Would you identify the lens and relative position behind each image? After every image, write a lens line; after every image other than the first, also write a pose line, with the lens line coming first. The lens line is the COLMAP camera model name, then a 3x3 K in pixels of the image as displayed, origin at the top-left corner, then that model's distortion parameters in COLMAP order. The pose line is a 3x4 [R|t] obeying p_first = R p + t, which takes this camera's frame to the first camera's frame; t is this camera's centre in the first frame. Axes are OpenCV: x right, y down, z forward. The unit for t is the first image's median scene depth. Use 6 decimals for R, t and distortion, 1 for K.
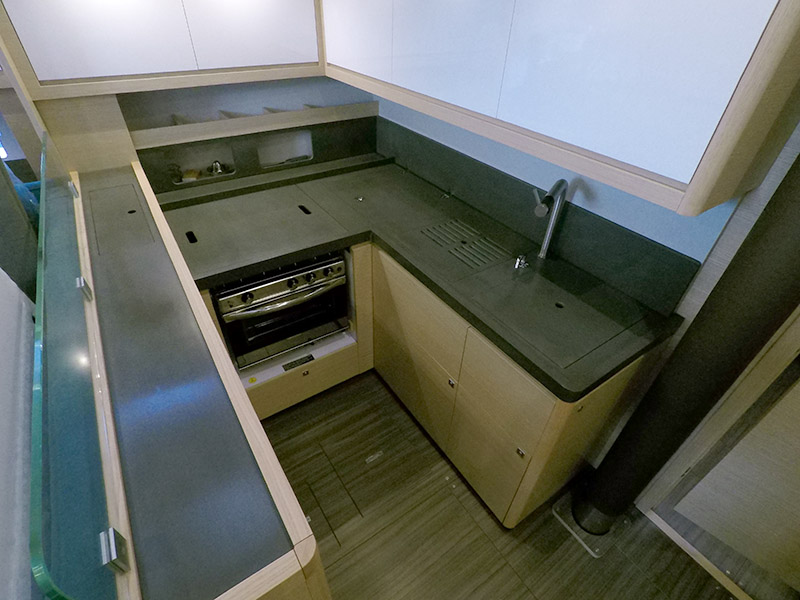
lens RADIAL K [[397.0, 0, 399.0], [0, 397.0, 303.1], [0, 0, 1]] dist [0.000219, -0.000249]
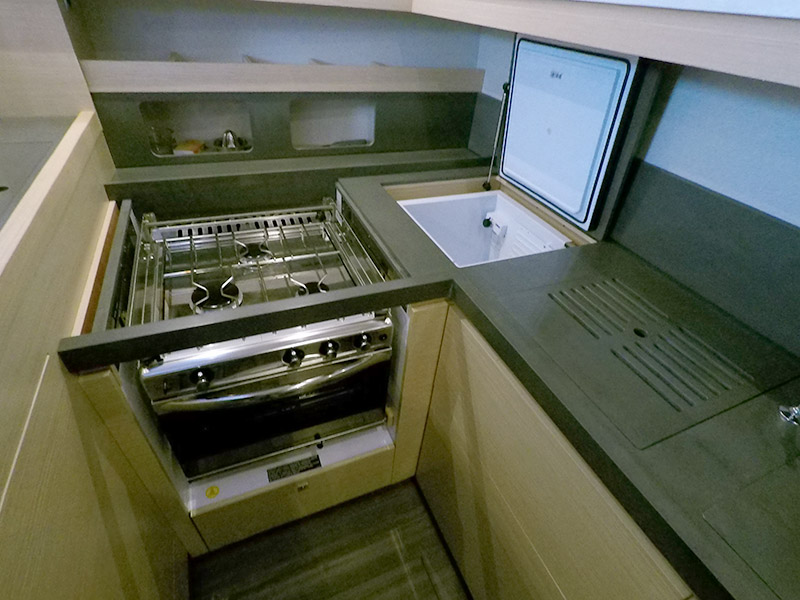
lens RADIAL K [[397.0, 0, 398.6], [0, 397.0, 298.3], [0, 0, 1]] dist [0.000219, -0.000249]
pose [[0.981110, 0.152629, -0.118859, -0.062997], [-0.156055, 0.987545, -0.020017, -0.115301], [0.114323, 0.038187, 0.992709, 0.396907]]
